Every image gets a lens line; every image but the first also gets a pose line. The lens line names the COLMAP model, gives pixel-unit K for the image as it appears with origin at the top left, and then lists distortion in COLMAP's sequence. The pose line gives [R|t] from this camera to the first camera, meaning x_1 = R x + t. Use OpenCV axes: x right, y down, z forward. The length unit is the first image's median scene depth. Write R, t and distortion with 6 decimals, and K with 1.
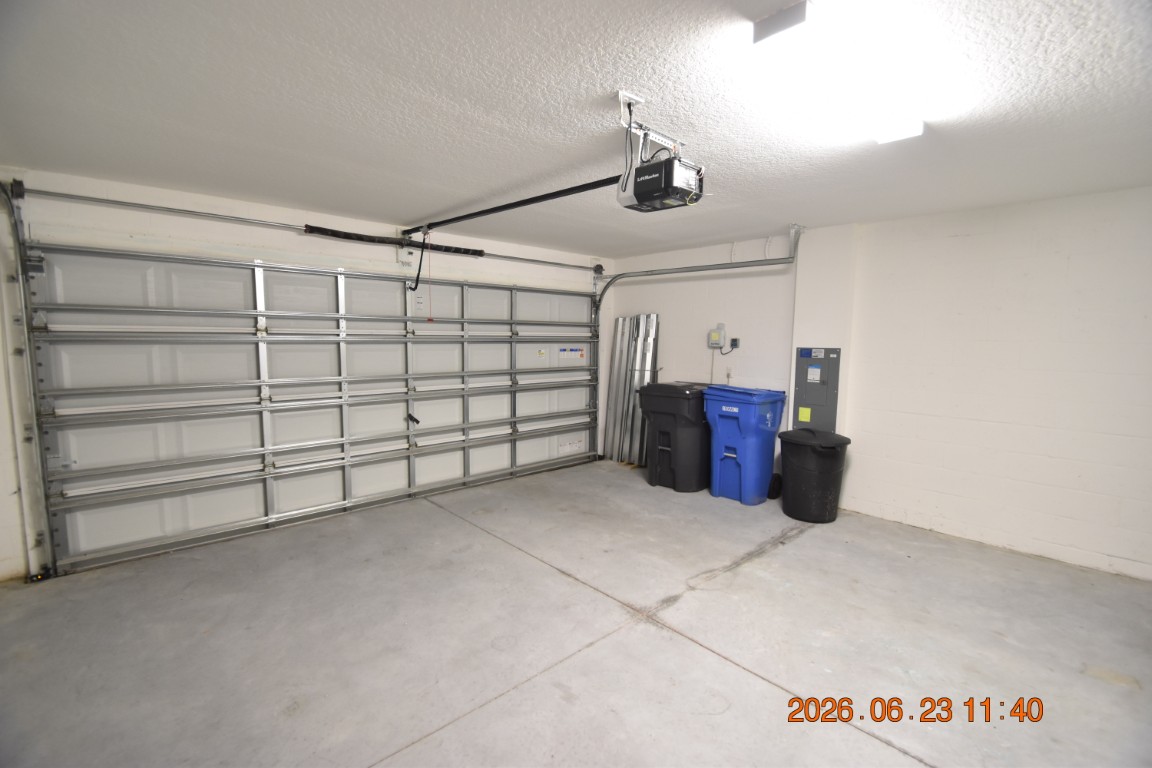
lens RADIAL K [[504.4, 0, 570.8], [0, 504.4, 389.1], [0, 0, 1]] dist [0.012614, -0.015652]
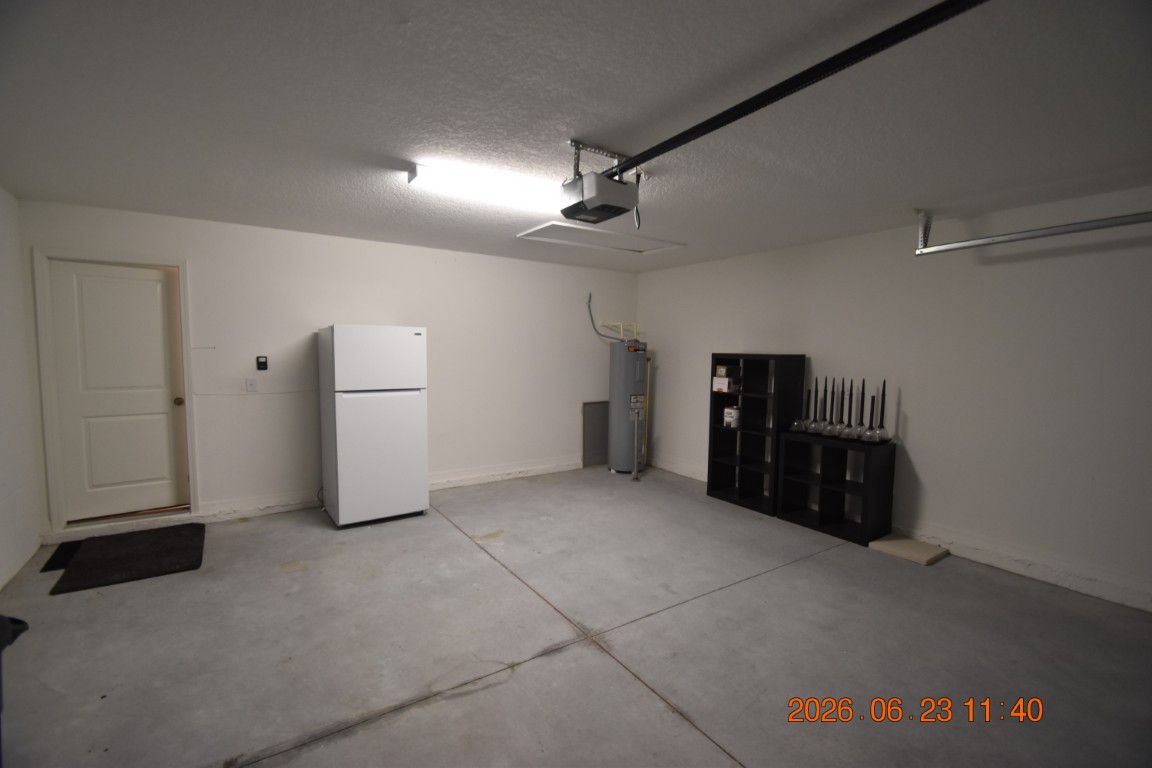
lens RADIAL K [[504.4, 0, 570.8], [0, 504.4, 389.1], [0, 0, 1]] dist [0.012614, -0.015652]
pose [[-0.988571, -0.032701, 0.147168, 0.054480], [-0.005269, 0.983089, 0.183053, -0.175646], [-0.150665, 0.180186, -0.972025, 1.780283]]
